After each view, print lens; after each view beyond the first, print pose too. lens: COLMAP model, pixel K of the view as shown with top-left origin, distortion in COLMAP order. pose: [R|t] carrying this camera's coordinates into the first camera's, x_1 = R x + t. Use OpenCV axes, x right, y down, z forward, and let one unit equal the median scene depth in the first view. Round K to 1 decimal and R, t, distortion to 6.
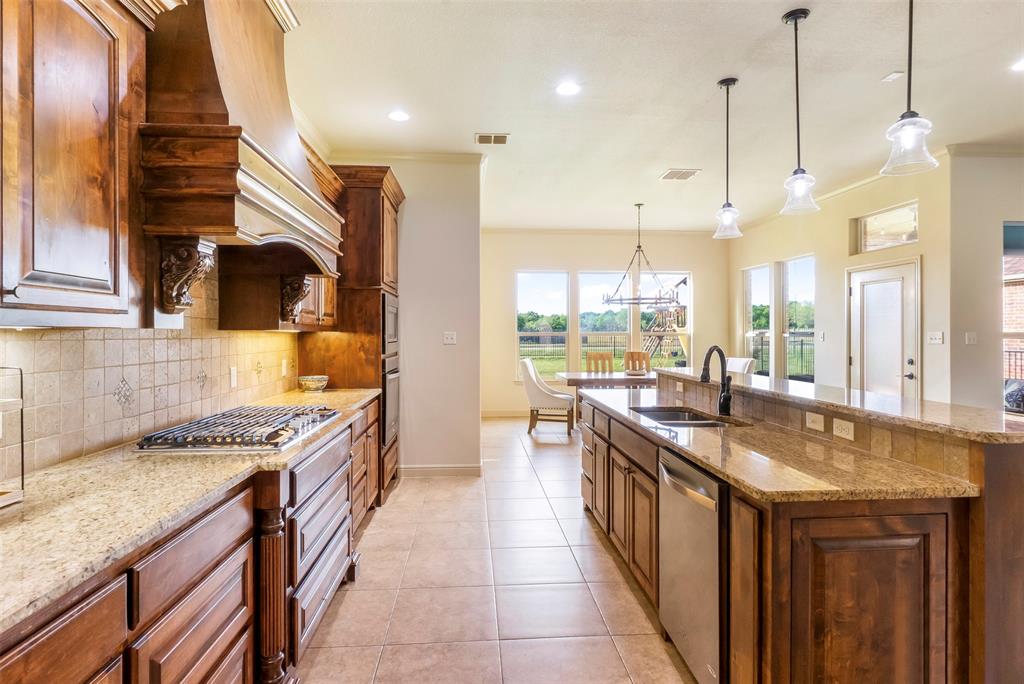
lens RADIAL K [[587.4, 0, 512.0], [0, 587.4, 342.0], [0, 0, 1]] dist [-0.000950, -0.000227]
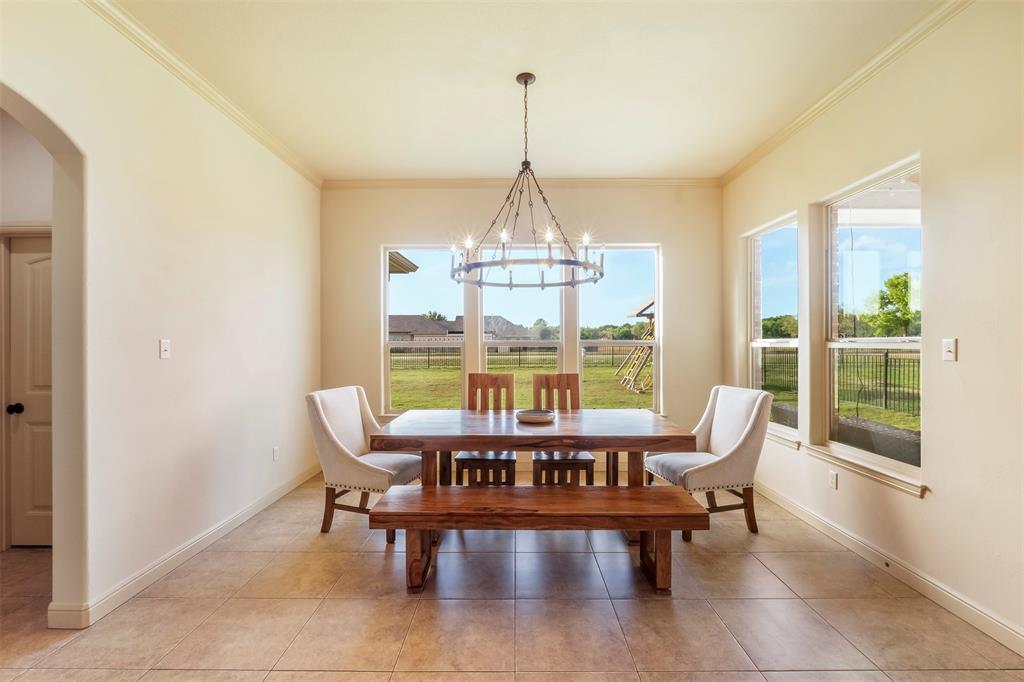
lens RADIAL K [[462.0, 0, 512.0], [0, 462.0, 341.0], [0, 0, 1]] dist [0.001089, 0.000059]
pose [[0.996071, -0.001431, -0.088548, 0.209309], [-0.000141, 0.999842, -0.017751, -0.007807], [0.088560, 0.017694, 0.995914, 0.544908]]
